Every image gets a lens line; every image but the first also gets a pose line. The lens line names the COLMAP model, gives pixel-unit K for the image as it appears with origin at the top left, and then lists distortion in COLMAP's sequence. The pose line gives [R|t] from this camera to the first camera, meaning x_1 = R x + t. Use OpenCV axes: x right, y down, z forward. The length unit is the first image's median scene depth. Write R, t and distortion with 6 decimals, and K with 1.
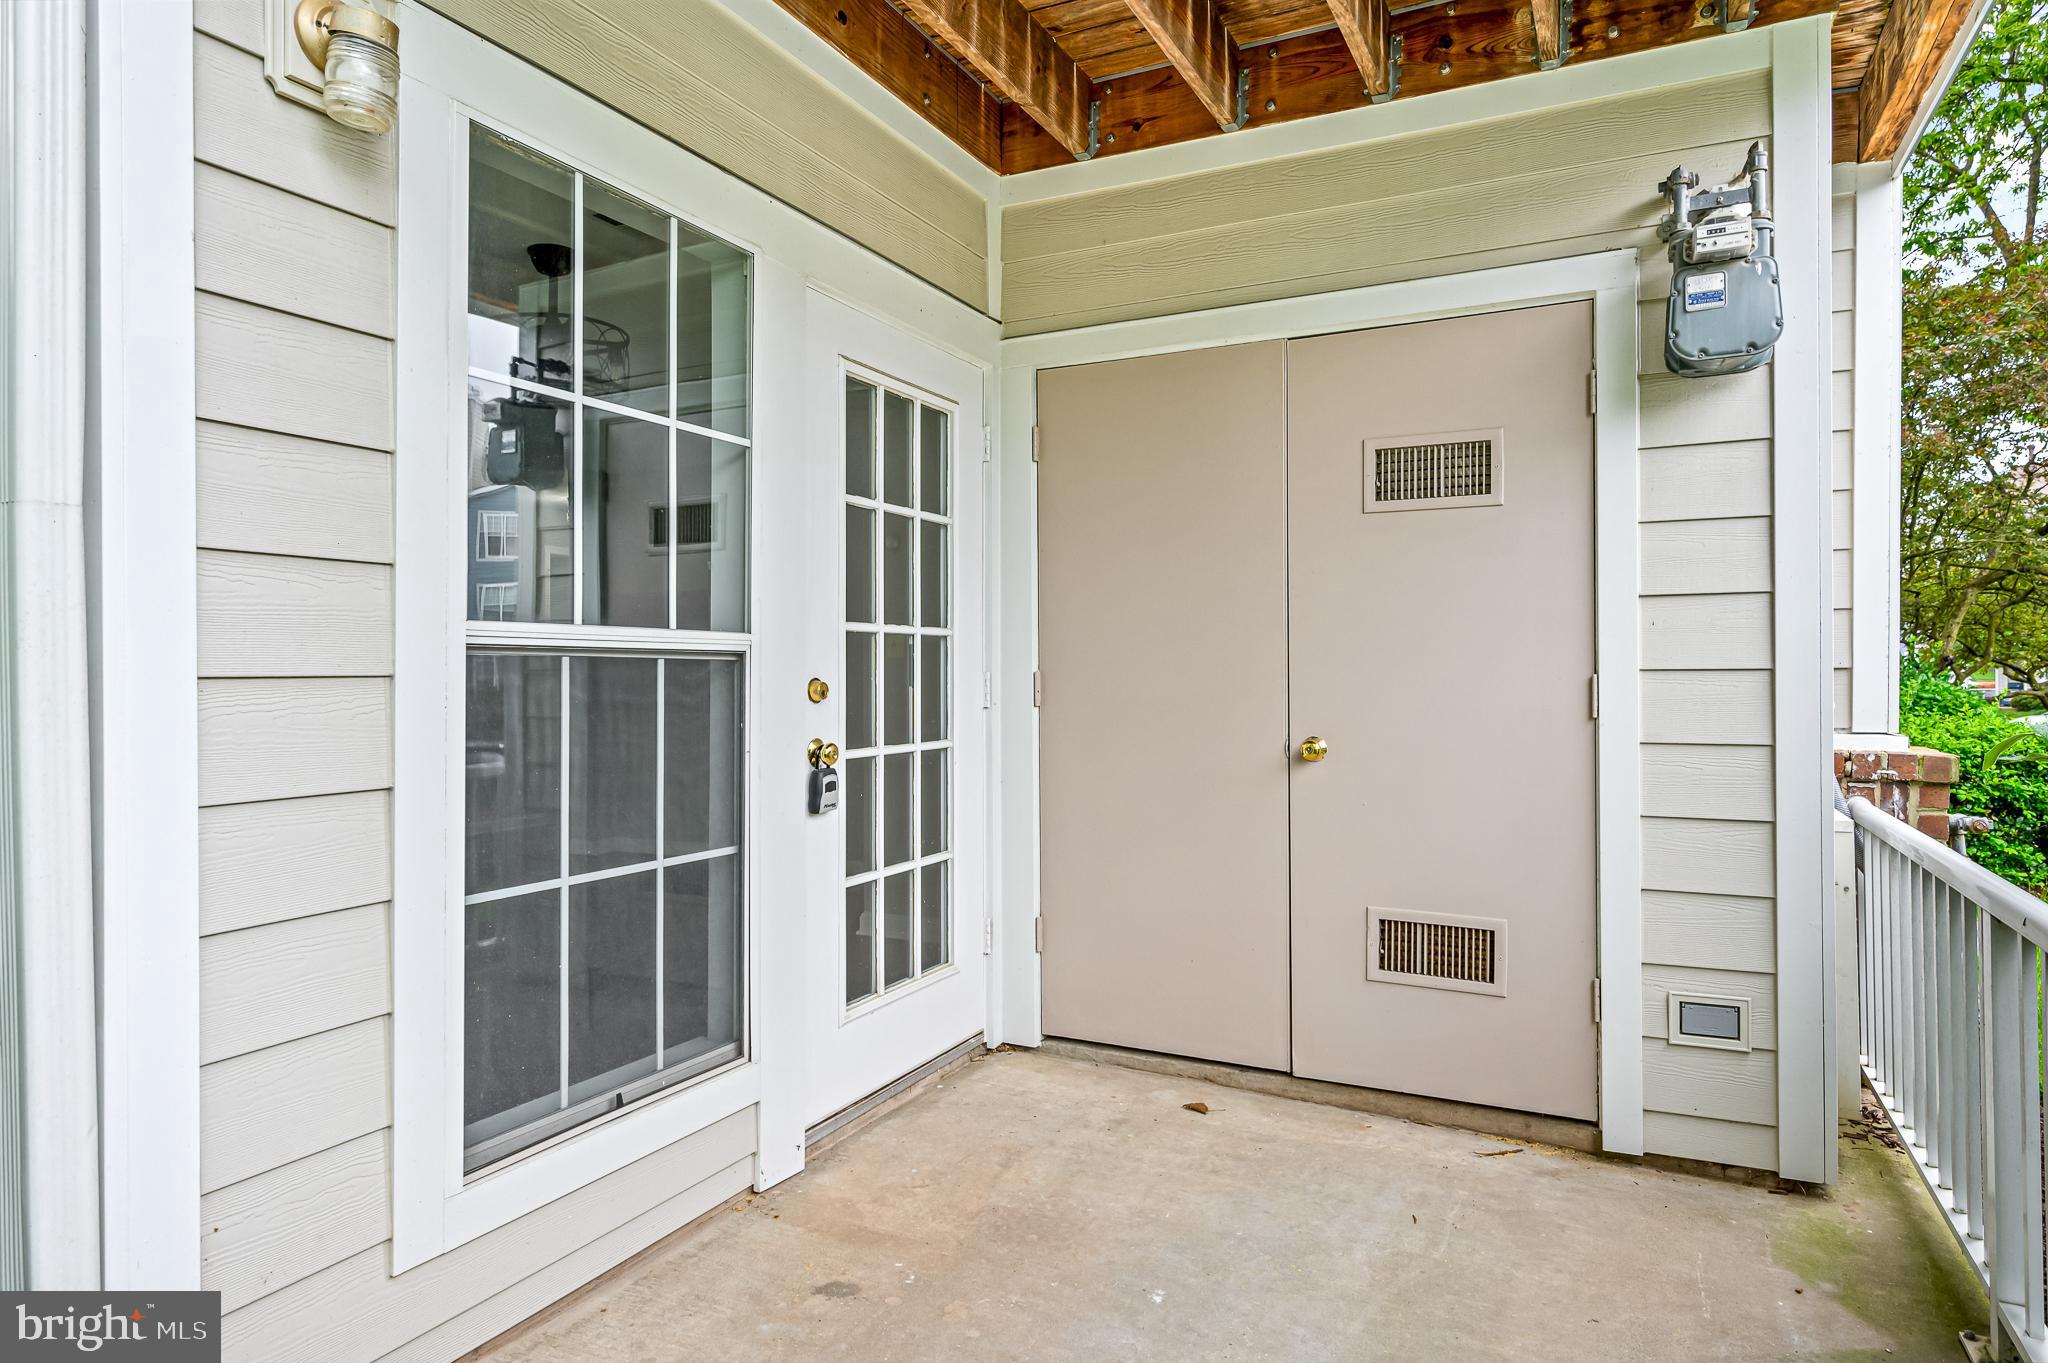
lens RADIAL K [[1210.3, 0, 1024.0], [0, 1210.3, 681.5], [0, 0, 1]] dist [-0.002740, -0.000386]
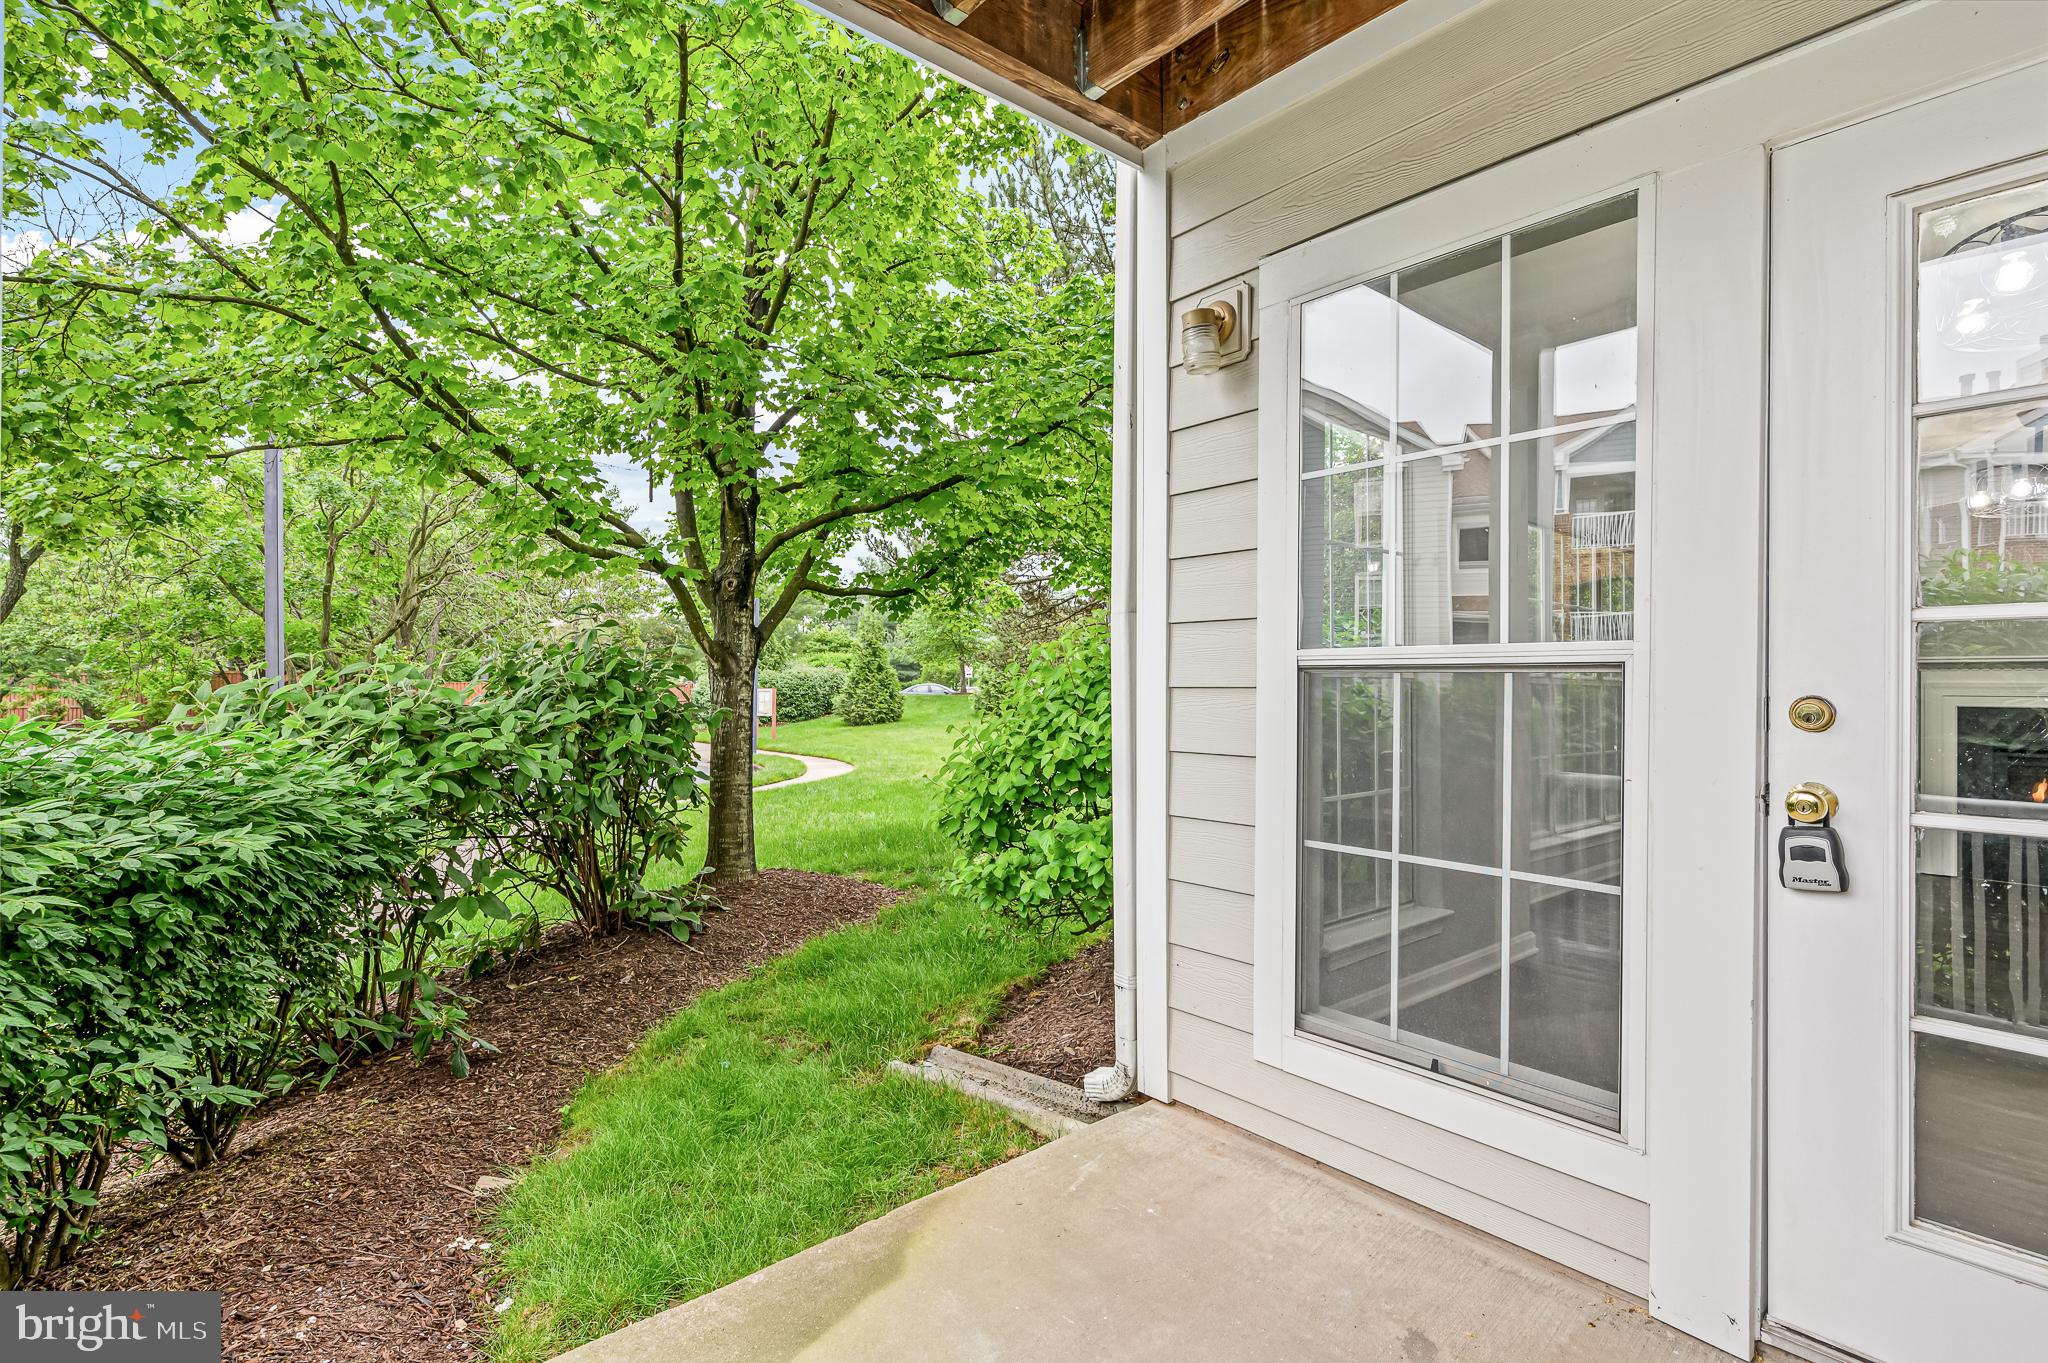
lens RADIAL K [[971.4, 0, 1024.0], [0, 971.4, 681.5], [0, 0, 1]] dist [-0.016856, -0.000188]
pose [[-0.404872, 0.000248, -0.914373, 0.659998], [-0.006172, 0.999976, 0.003004, -0.011257], [0.914352, 0.006860, -0.404861, 1.038952]]
